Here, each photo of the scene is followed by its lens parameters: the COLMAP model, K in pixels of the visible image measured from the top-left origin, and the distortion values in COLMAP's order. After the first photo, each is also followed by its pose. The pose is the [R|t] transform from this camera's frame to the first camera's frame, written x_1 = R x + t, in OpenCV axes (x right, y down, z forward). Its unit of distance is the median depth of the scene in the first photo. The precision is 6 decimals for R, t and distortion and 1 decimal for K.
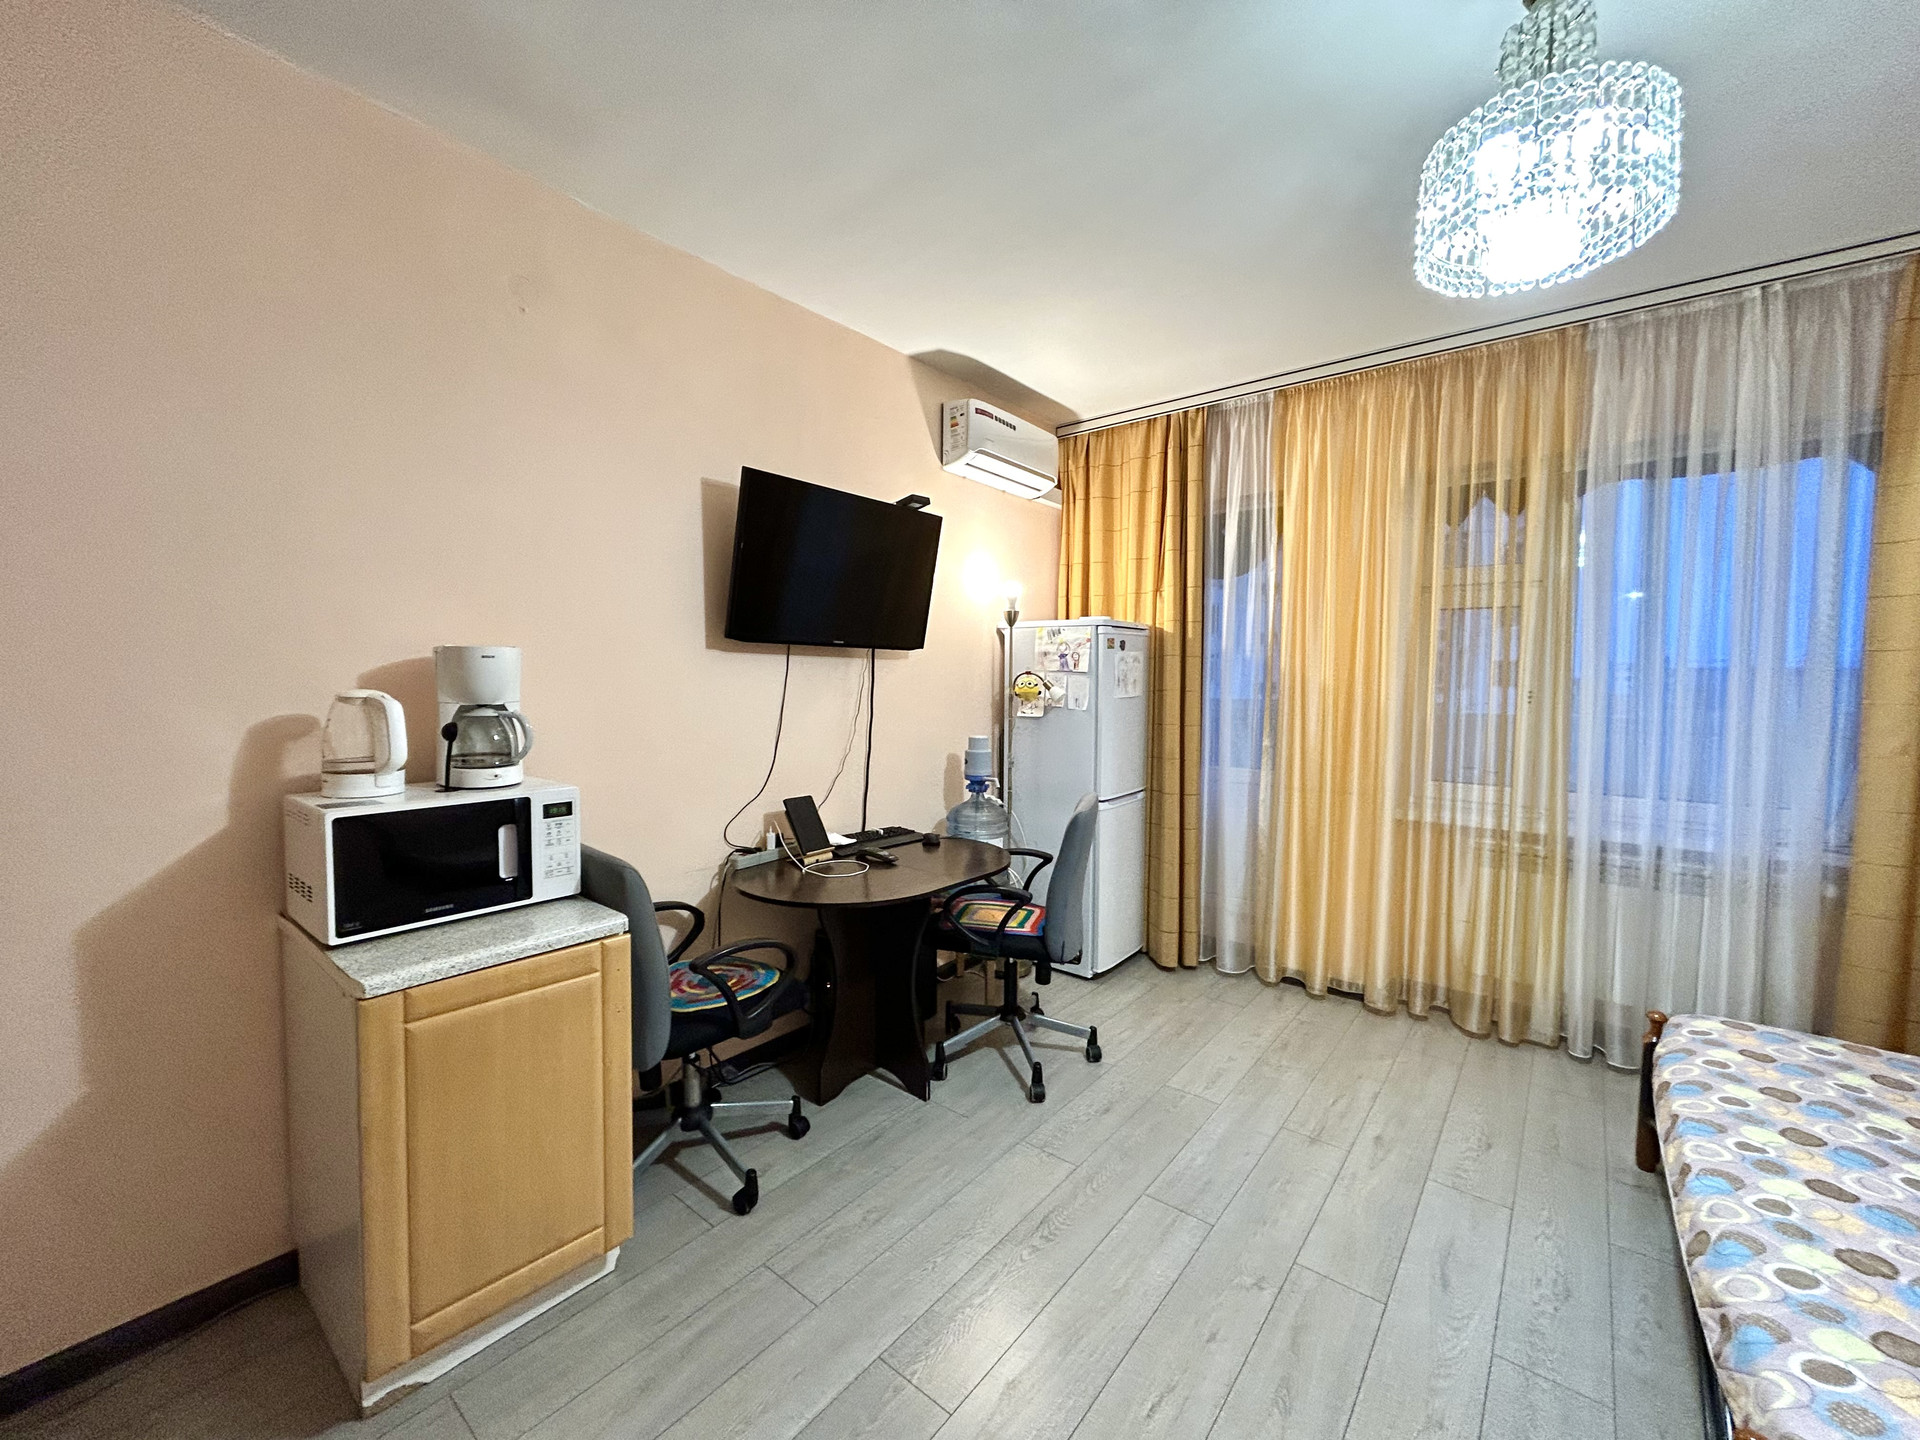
lens RADIAL K [[768.2, 0, 960.0], [0, 768.2, 720.0], [0, 0, 1]] dist [0.009685, 0.000168]
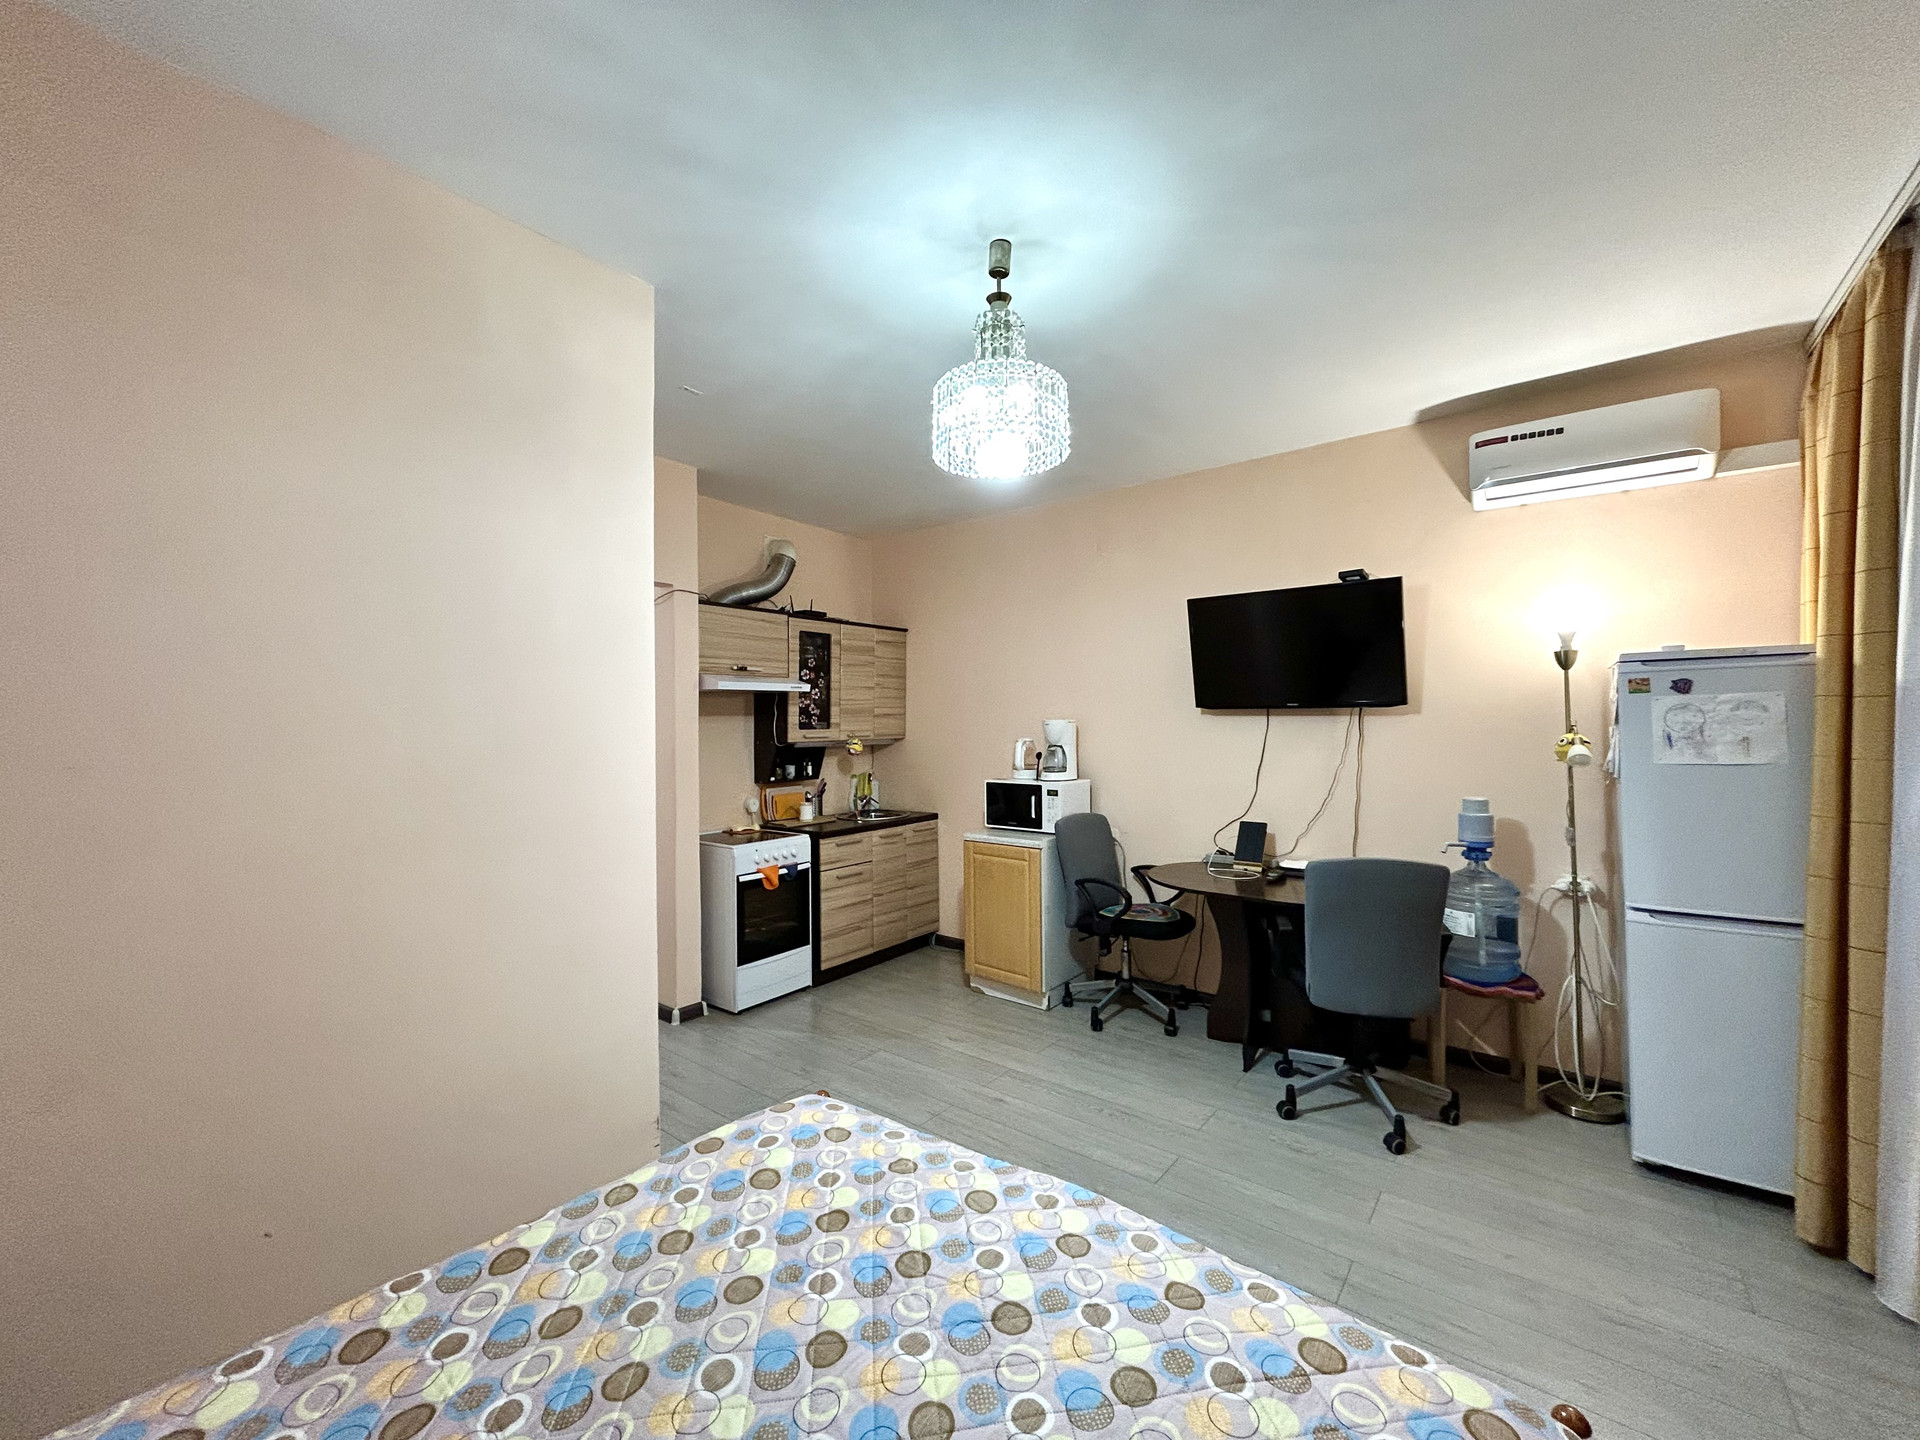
lens RADIAL K [[774.7, 0, 960.0], [0, 774.7, 720.0], [0, 0, 1]] dist [-0.001599, 0.000943]
pose [[0.009643, -0.014686, -0.999846, 0.974038], [-0.053254, 0.998466, -0.015179, -0.025581], [0.998534, 0.053392, 0.008846, 0.400681]]
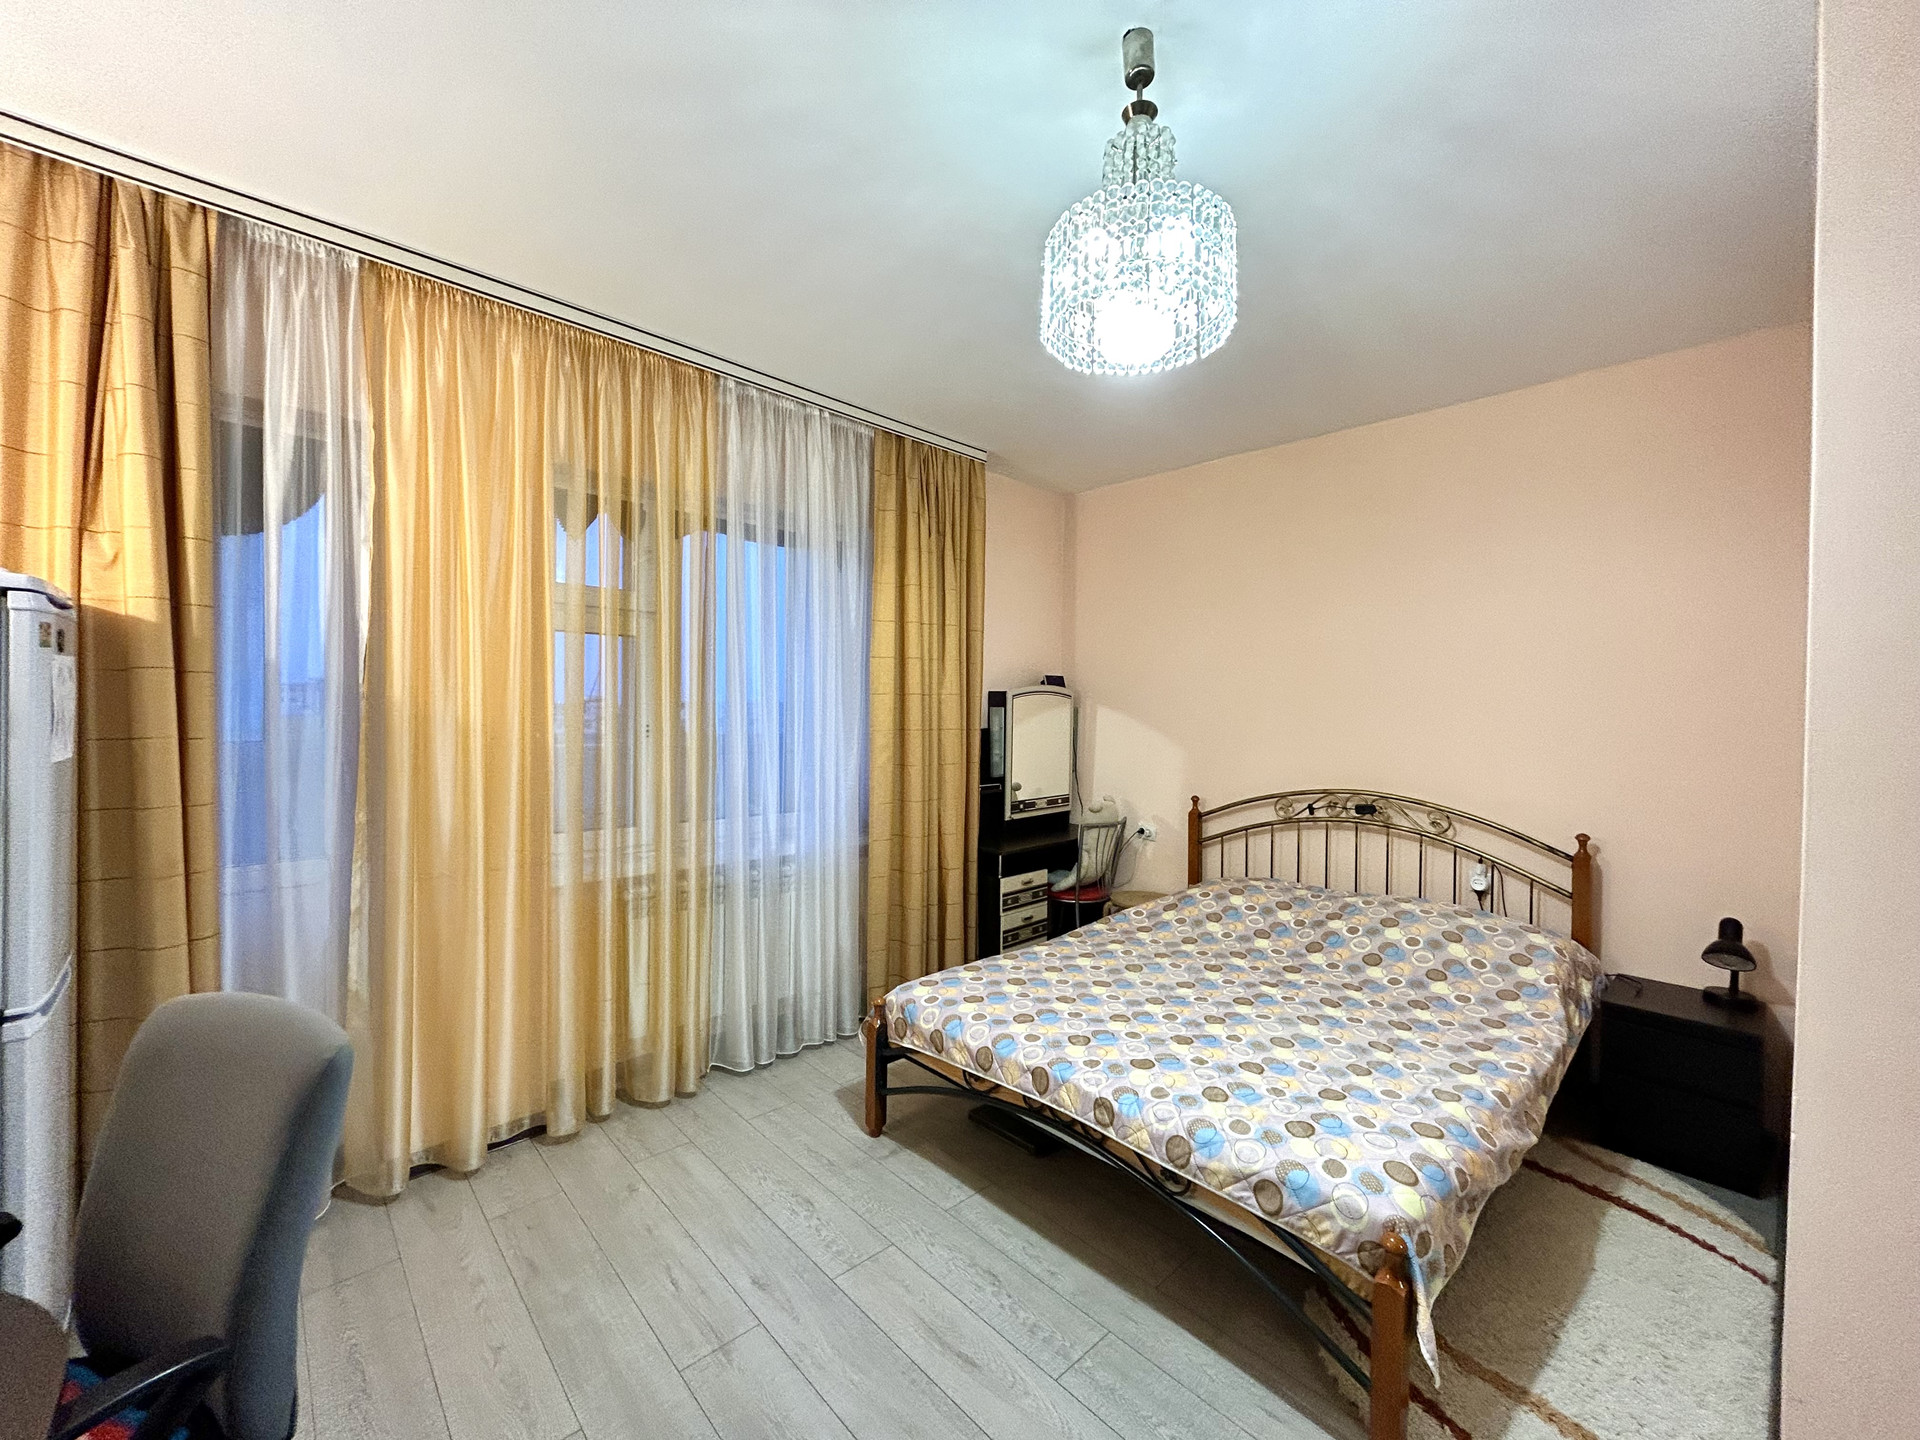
lens RADIAL K [[774.7, 0, 960.0], [0, 774.7, 720.0], [0, 0, 1]] dist [-0.001599, 0.000943]
pose [[0.156713, -0.019431, 0.987453, -0.163171], [0.047891, 0.998780, 0.012053, -0.035799], [-0.986482, 0.045401, 0.157453, 0.474908]]
